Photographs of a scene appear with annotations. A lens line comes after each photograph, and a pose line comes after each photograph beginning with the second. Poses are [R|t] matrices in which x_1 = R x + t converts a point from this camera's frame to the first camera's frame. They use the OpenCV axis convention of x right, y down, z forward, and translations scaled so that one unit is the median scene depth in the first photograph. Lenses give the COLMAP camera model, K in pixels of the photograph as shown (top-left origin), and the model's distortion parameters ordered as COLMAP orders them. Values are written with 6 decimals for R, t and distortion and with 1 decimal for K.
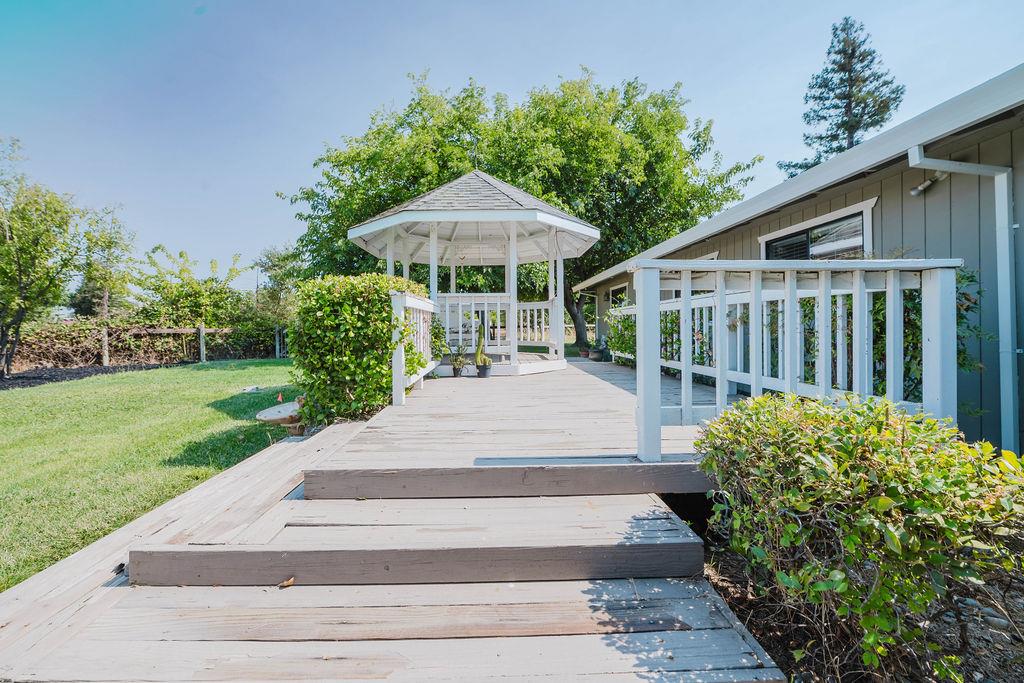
lens RADIAL K [[412.5, 0, 512.6], [0, 412.5, 317.5], [0, 0, 1]] dist [-0.009187, -0.000181]
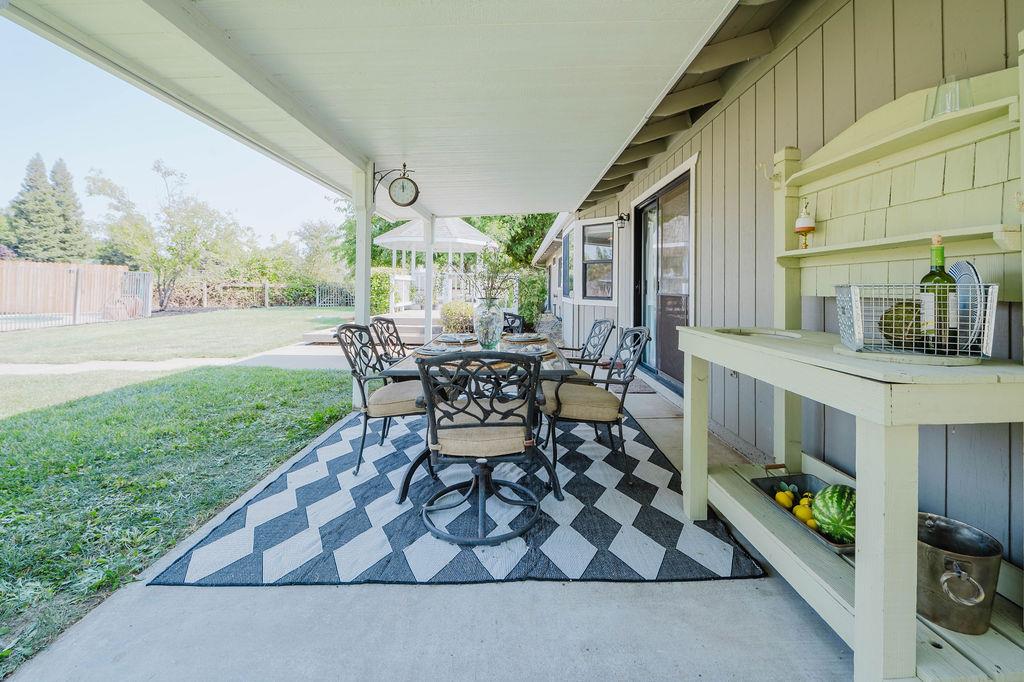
lens RADIAL K [[408.8, 0, 535.5], [0, 408.8, 278.7], [0, 0, 1]] dist [-0.000576, -0.000052]
pose [[0.999398, 0.030552, 0.016444, 0.182379], [-0.030459, 0.999519, -0.005865, -0.013775], [-0.016615, 0.005361, 0.999848, -0.513060]]
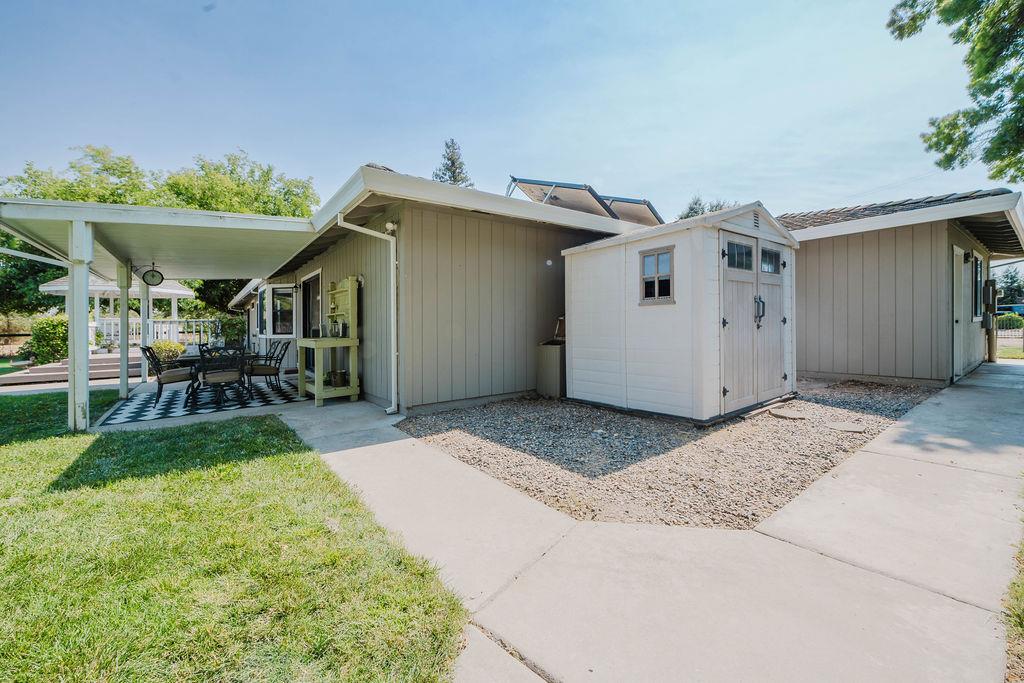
lens RADIAL K [[412.5, 0, 512.6], [0, 412.5, 317.5], [0, 0, 1]] dist [-0.009187, -0.000181]
pose [[0.813106, 0.012672, 0.581977, 0.161404], [-0.004651, 0.999873, -0.015273, -0.016852], [-0.582097, 0.009712, 0.813062, -0.959960]]
